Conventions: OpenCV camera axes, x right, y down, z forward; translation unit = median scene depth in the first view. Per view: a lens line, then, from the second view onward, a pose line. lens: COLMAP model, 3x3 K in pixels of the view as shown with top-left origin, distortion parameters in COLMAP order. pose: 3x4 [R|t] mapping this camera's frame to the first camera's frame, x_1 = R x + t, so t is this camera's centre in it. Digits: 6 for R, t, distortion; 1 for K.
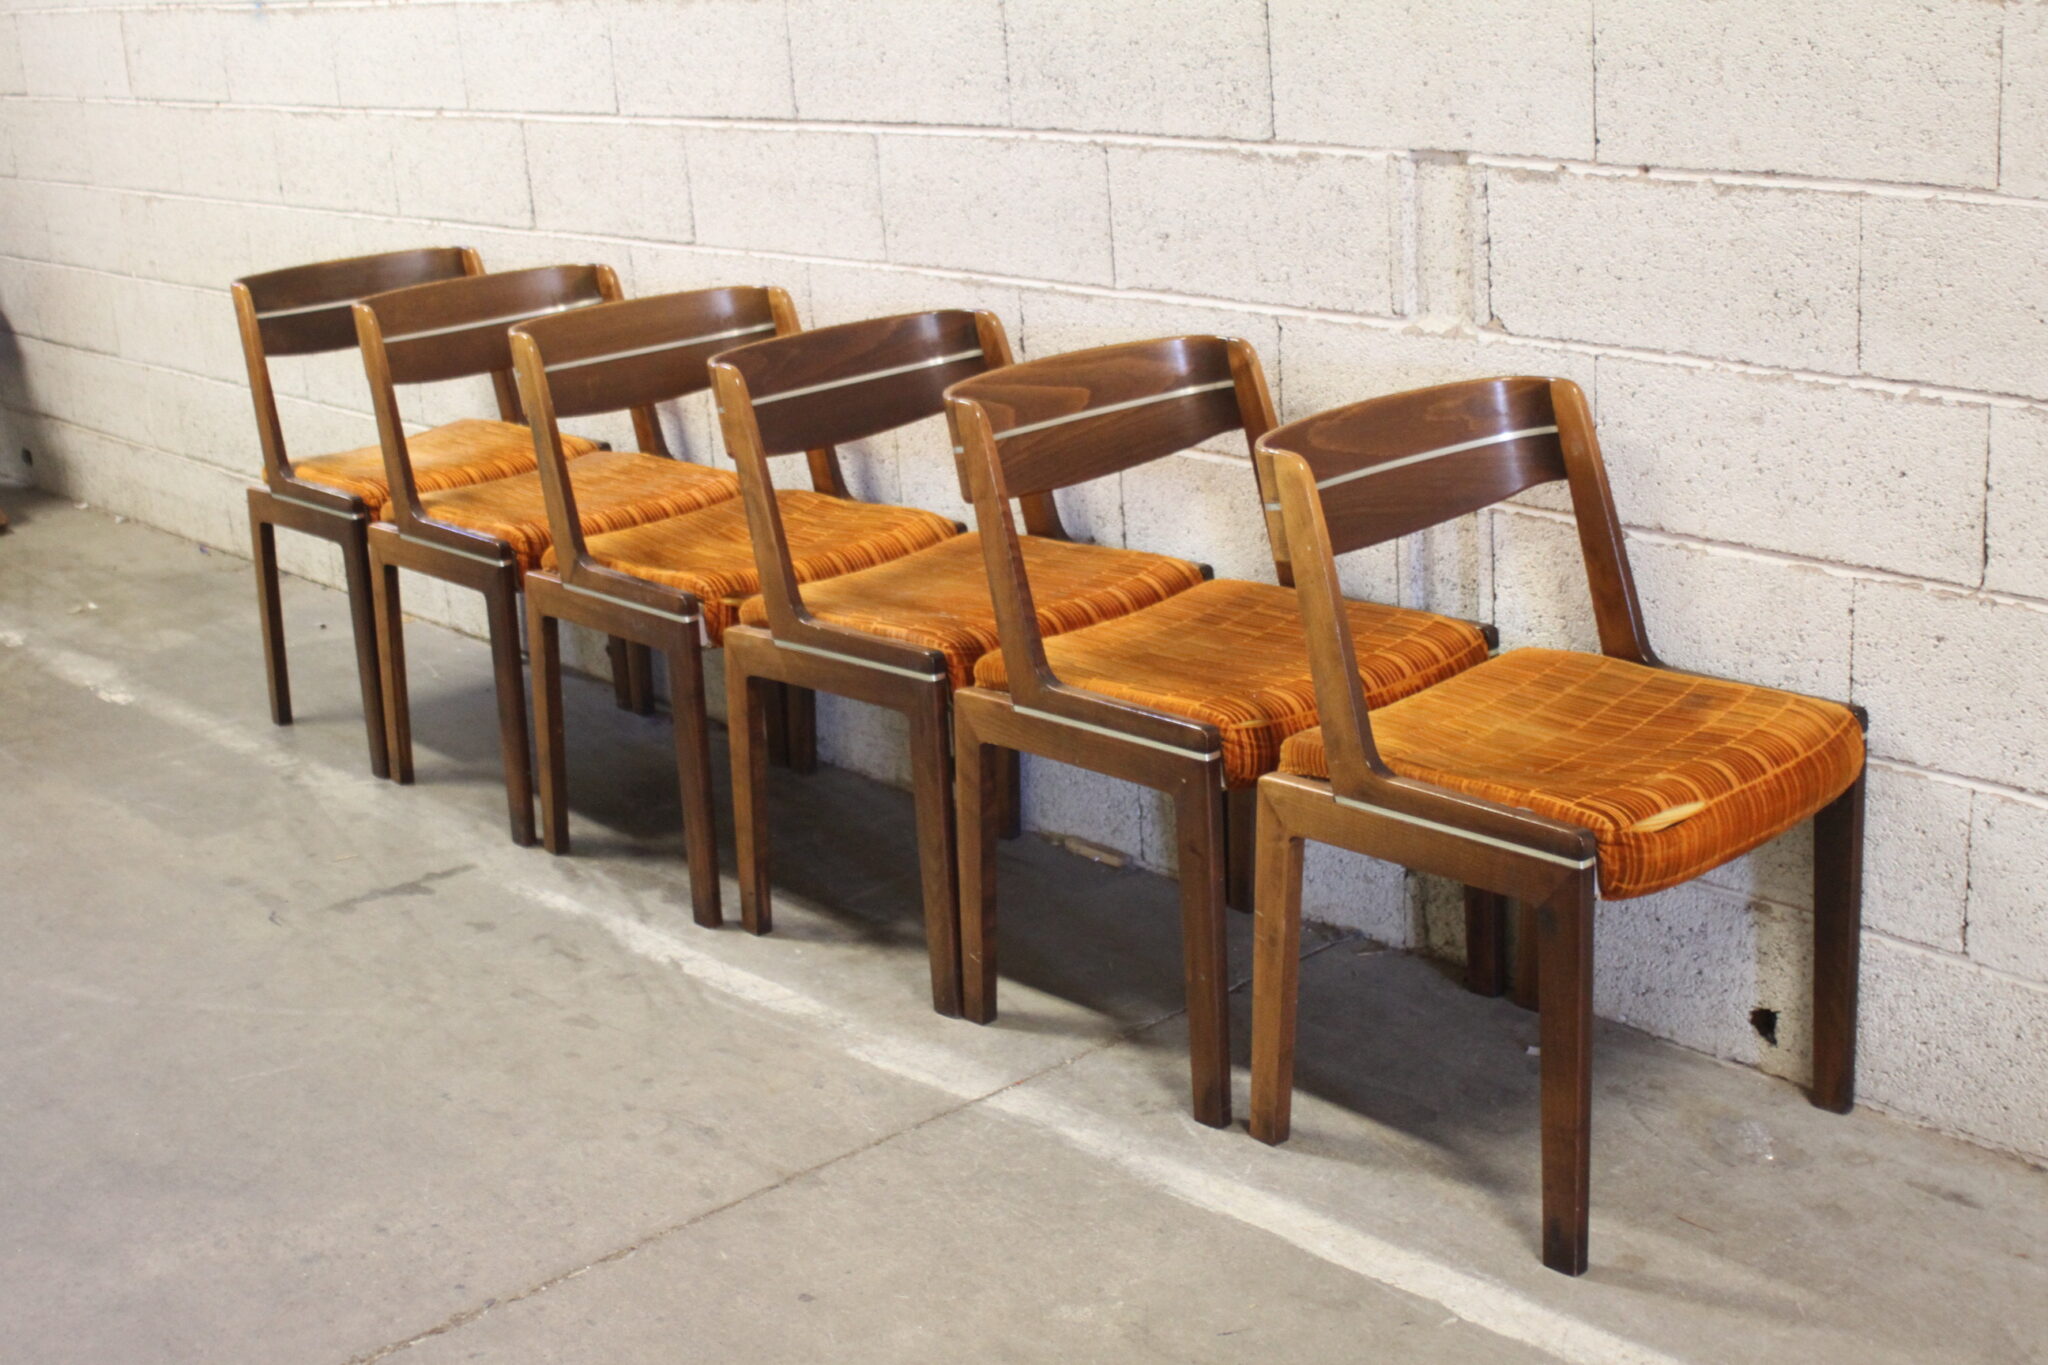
lens RADIAL K [[2696.3, 0, 1032.5], [0, 2696.3, 688.9], [0, 0, 1]] dist [-0.133009, 0.000000]
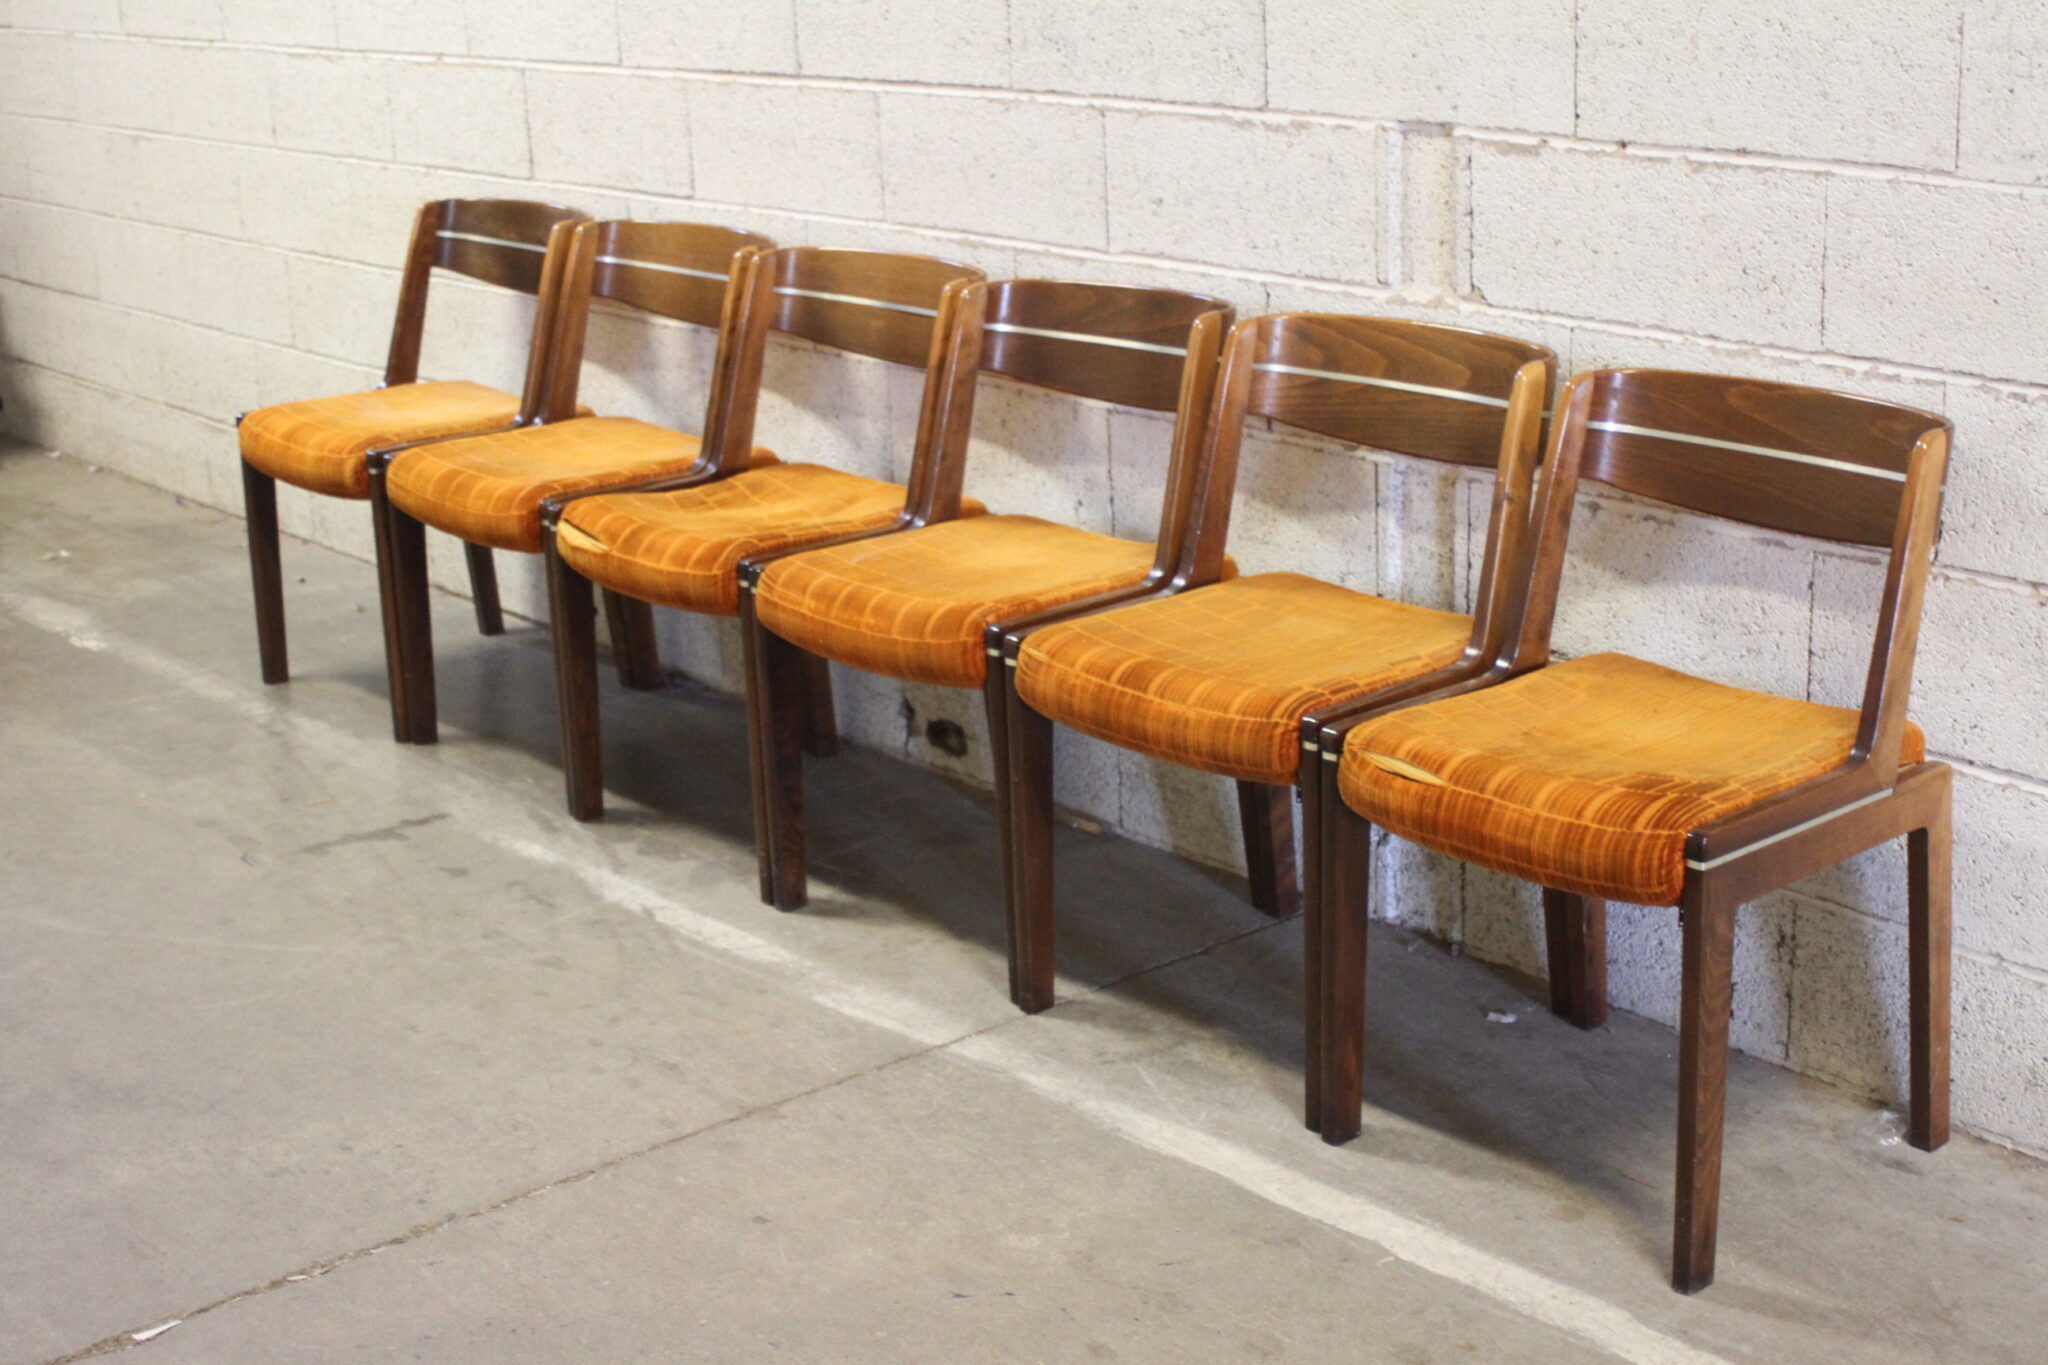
lens RADIAL K [[2912.7, 0, 1039.4], [0, 2912.7, 672.6], [0, 0, 1]] dist [-0.117133, 0.000000]
pose [[0.999456, 0.032457, -0.005832, 0.018723], [-0.032526, 0.999398, -0.012094, 0.024780], [0.005436, 0.012277, 0.999910, -0.093768]]
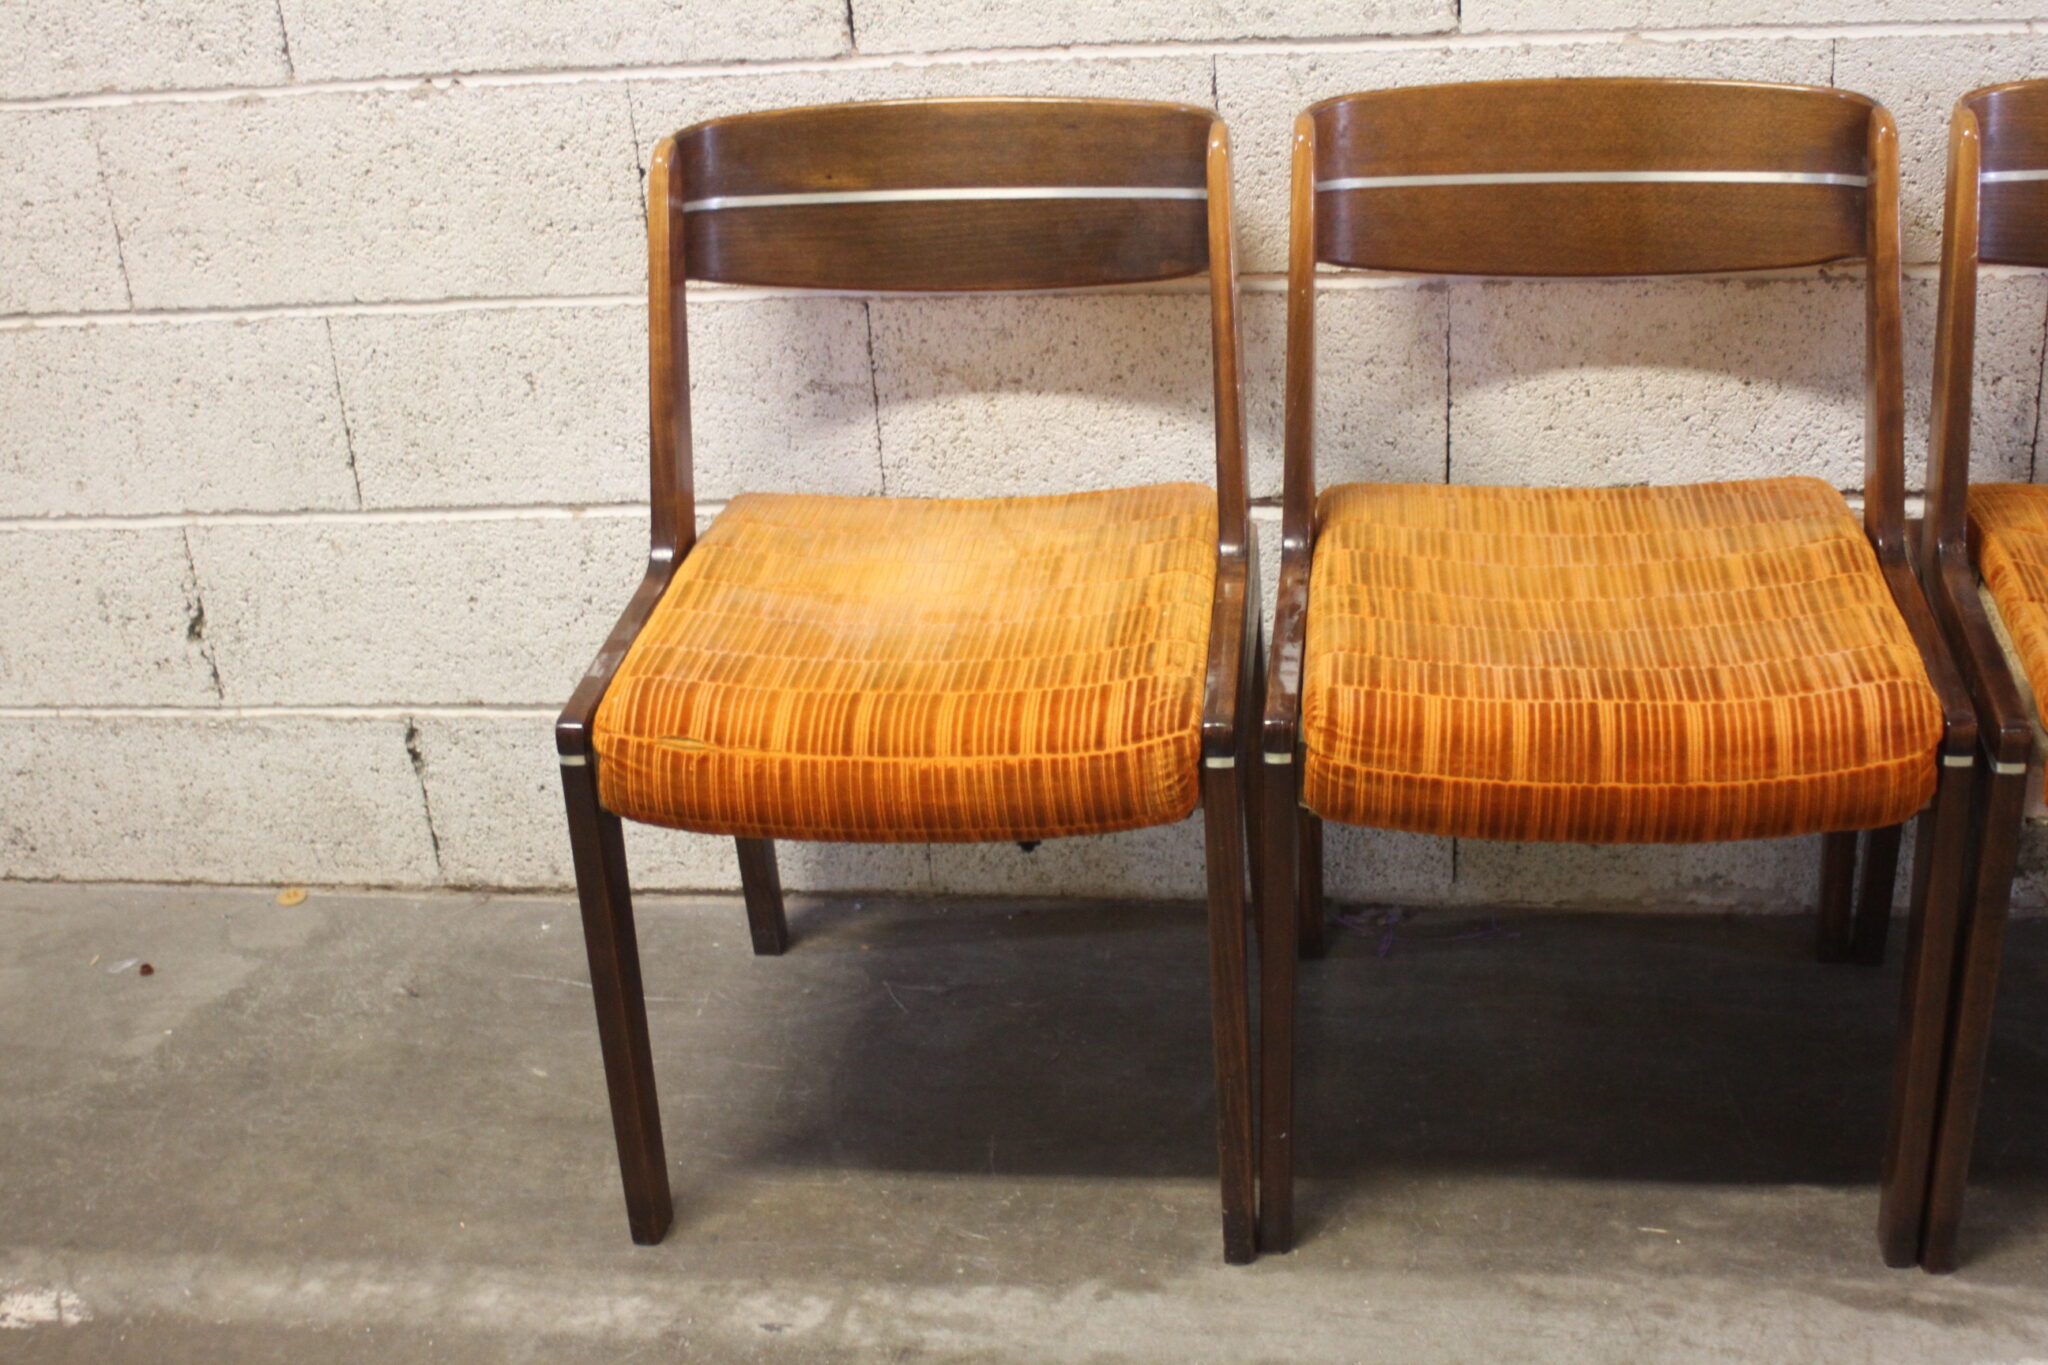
lens RADIAL K [[2696.3, 0, 1063.1], [0, 2696.3, 666.4], [0, 0, 1]] dist [-0.133009, 0.000000]
pose [[0.759003, -0.277348, 0.589060, -0.703284], [0.211997, 0.960705, 0.179172, -0.216996], [-0.615606, -0.011113, 0.787976, 0.896862]]
